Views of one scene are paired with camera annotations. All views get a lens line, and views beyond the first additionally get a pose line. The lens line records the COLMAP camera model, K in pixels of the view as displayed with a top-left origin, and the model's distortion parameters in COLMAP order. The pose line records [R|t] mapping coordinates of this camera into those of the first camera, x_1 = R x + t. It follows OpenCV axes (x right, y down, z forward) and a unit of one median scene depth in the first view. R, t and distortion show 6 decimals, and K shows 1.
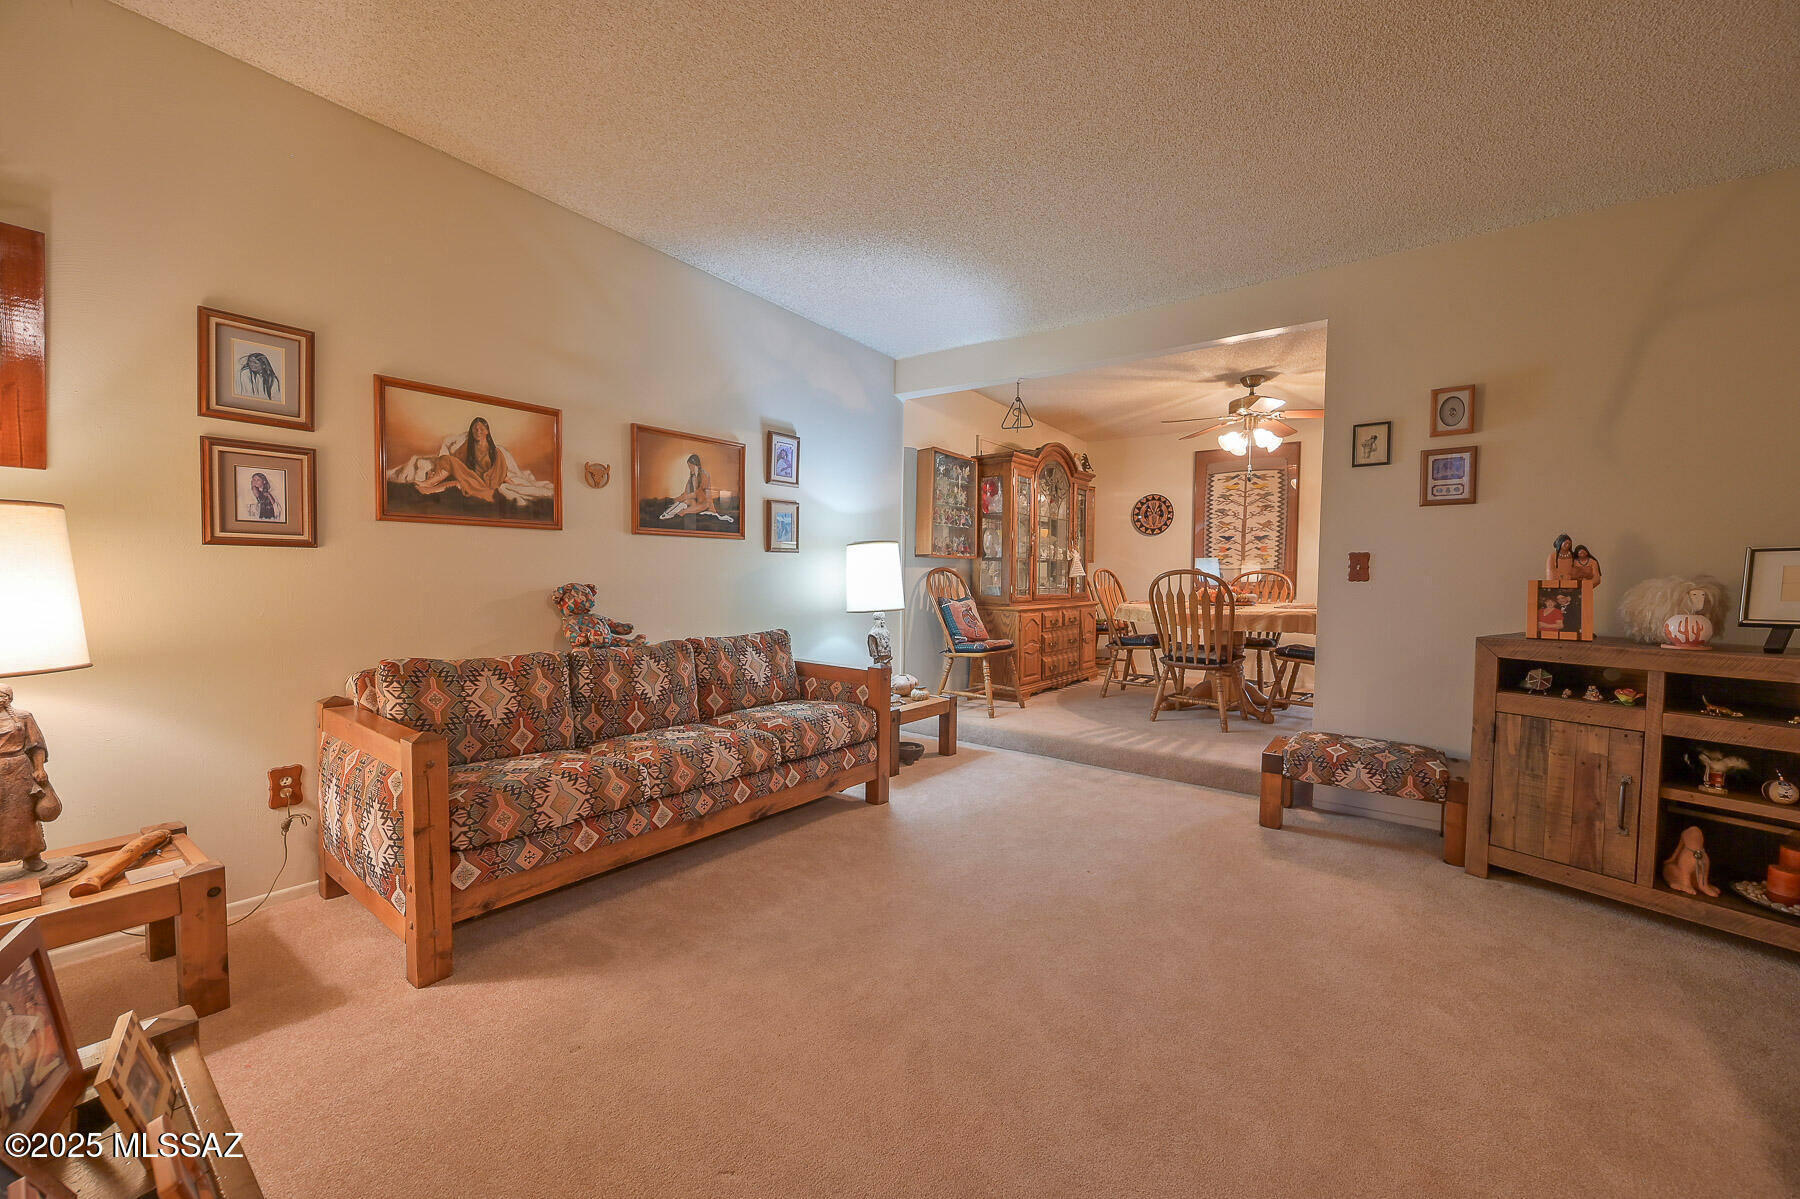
lens RADIAL K [[713.5, 0, 901.7], [0, 713.5, 605.3], [0, 0, 1]] dist [-0.002214, -0.000218]
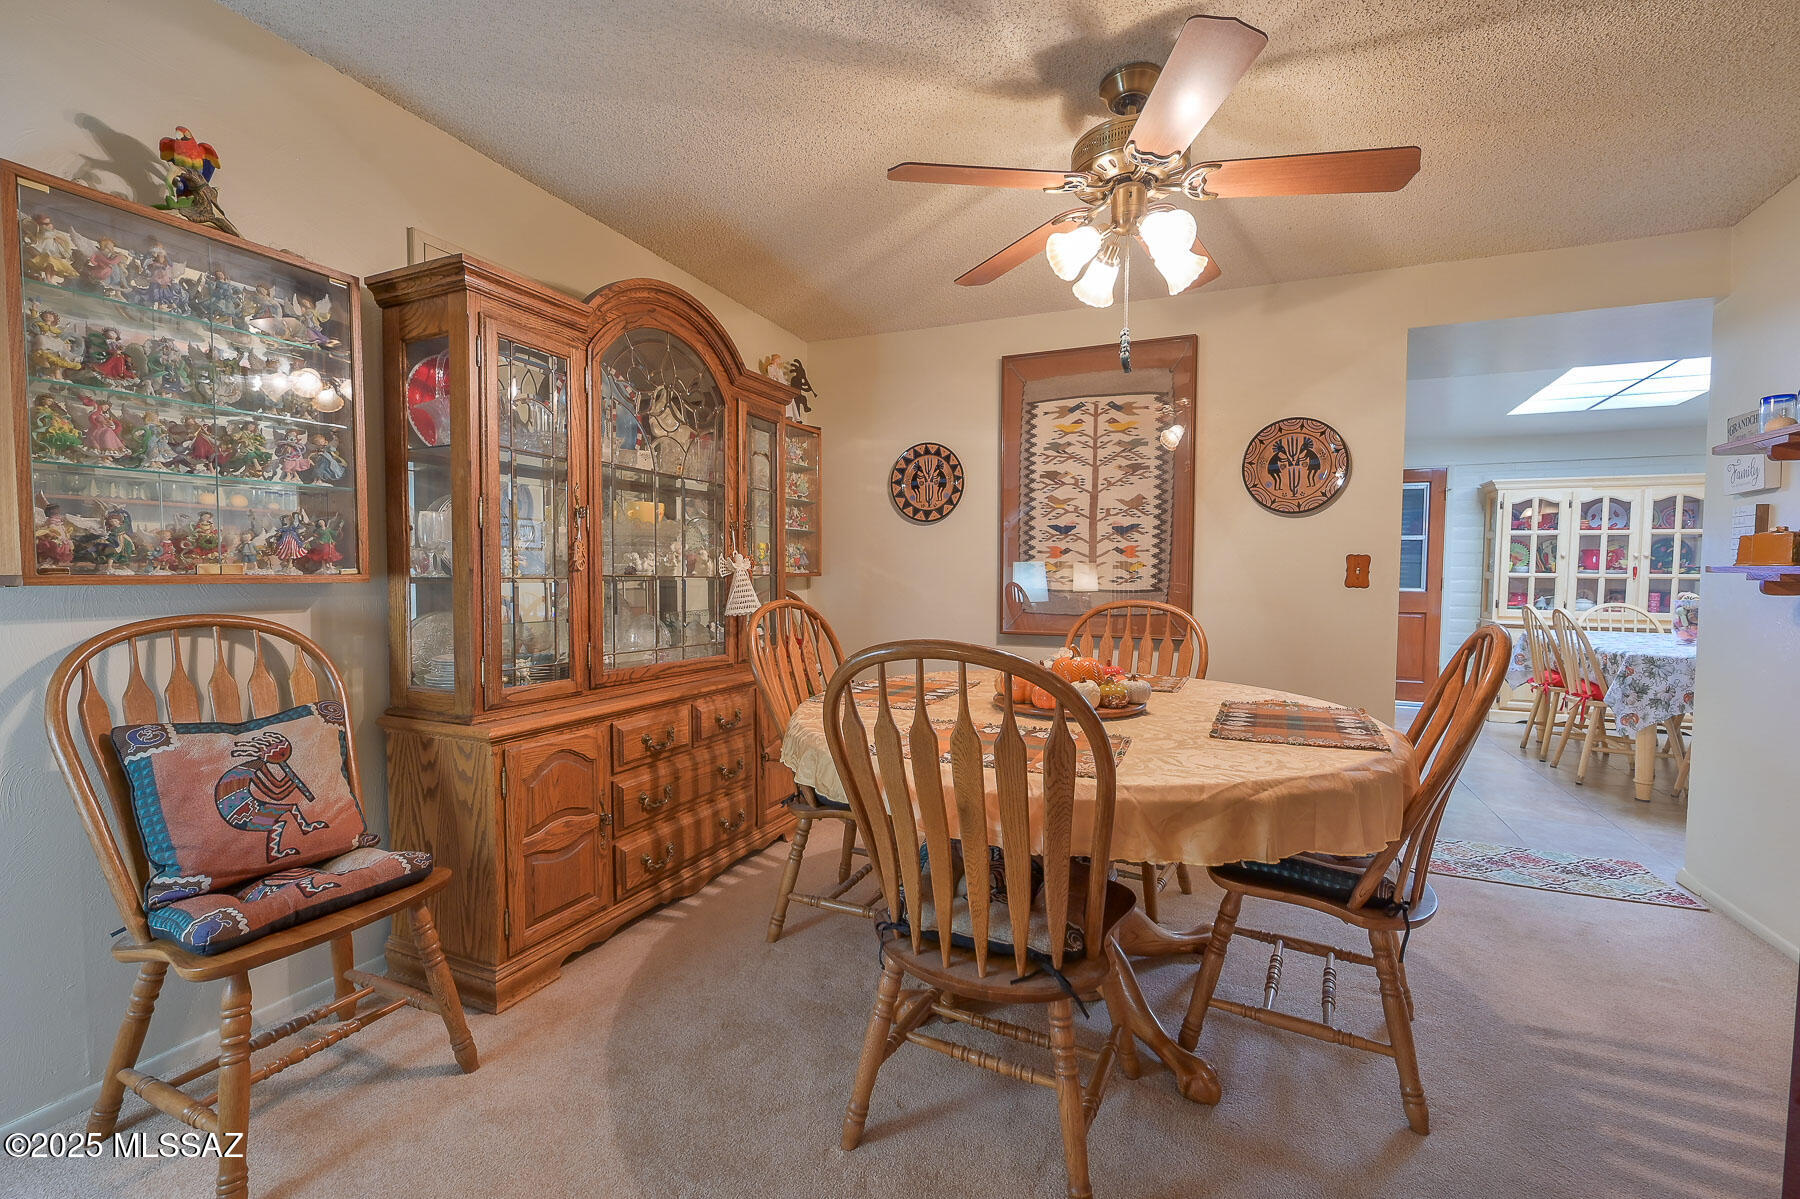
lens RADIAL K [[768.6, 0, 897.3], [0, 768.6, 599.8], [0, 0, 1]] dist [-0.001688, -0.000029]
pose [[0.973952, -0.012448, 0.226410, 0.222738], [0.013983, 0.999889, -0.005177, -0.044158], [-0.226321, 0.008208, 0.974018, 0.506853]]
